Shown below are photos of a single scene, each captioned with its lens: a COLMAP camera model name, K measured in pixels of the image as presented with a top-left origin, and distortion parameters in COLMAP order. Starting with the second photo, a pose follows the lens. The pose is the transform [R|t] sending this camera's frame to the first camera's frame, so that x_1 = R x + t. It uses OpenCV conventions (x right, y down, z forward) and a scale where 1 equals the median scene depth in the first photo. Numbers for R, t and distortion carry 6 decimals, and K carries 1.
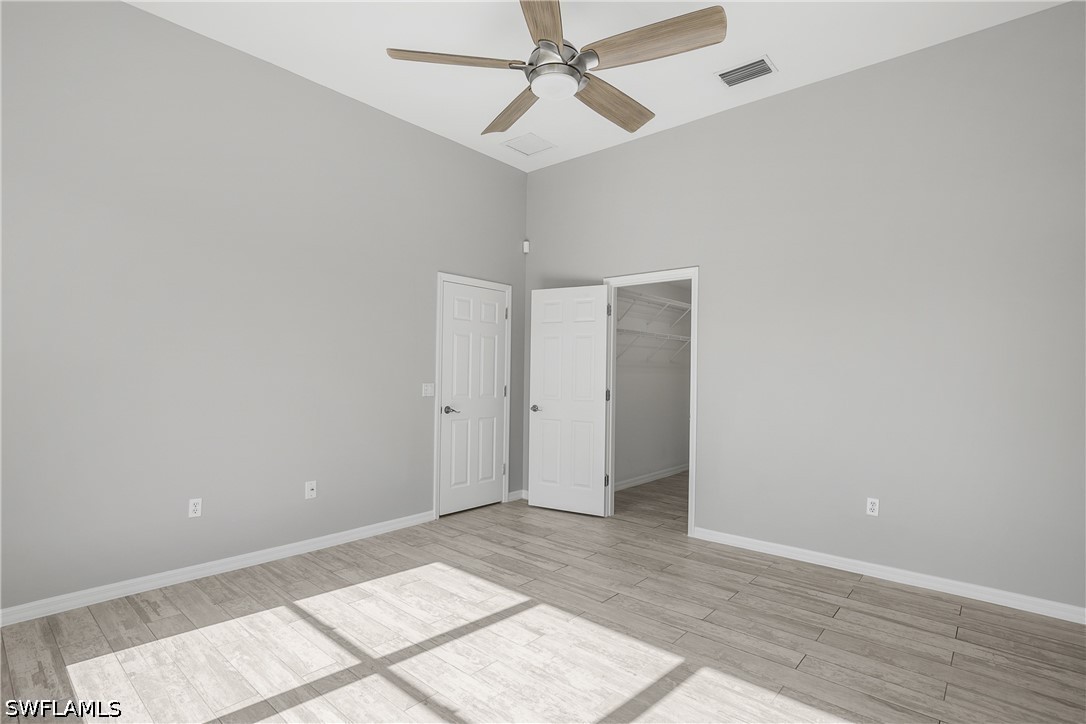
lens RADIAL K [[542.4, 0, 533.8], [0, 542.4, 364.7], [0, 0, 1]] dist [-0.023647, -0.000220]
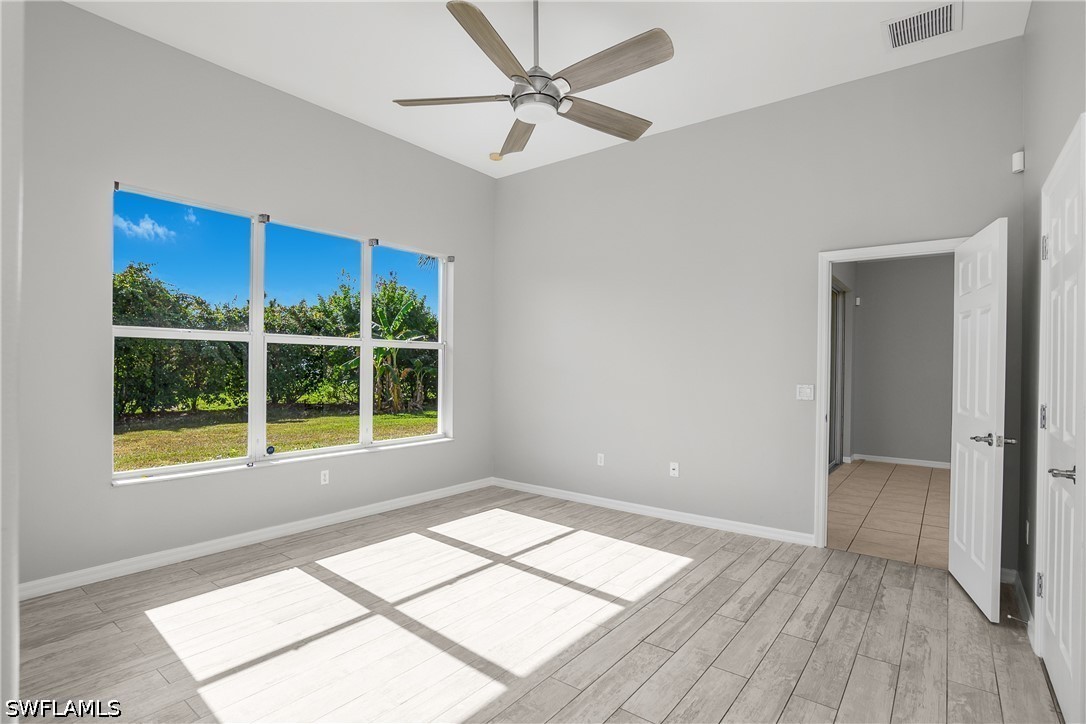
lens RADIAL K [[542.4, 0, 533.8], [0, 542.4, 364.7], [0, 0, 1]] dist [-0.023647, -0.000220]
pose [[0.021733, -0.024479, -0.999464, 0.847016], [0.003109, 0.999697, -0.024417, 0.030389], [0.999759, -0.002577, 0.021802, 0.716528]]
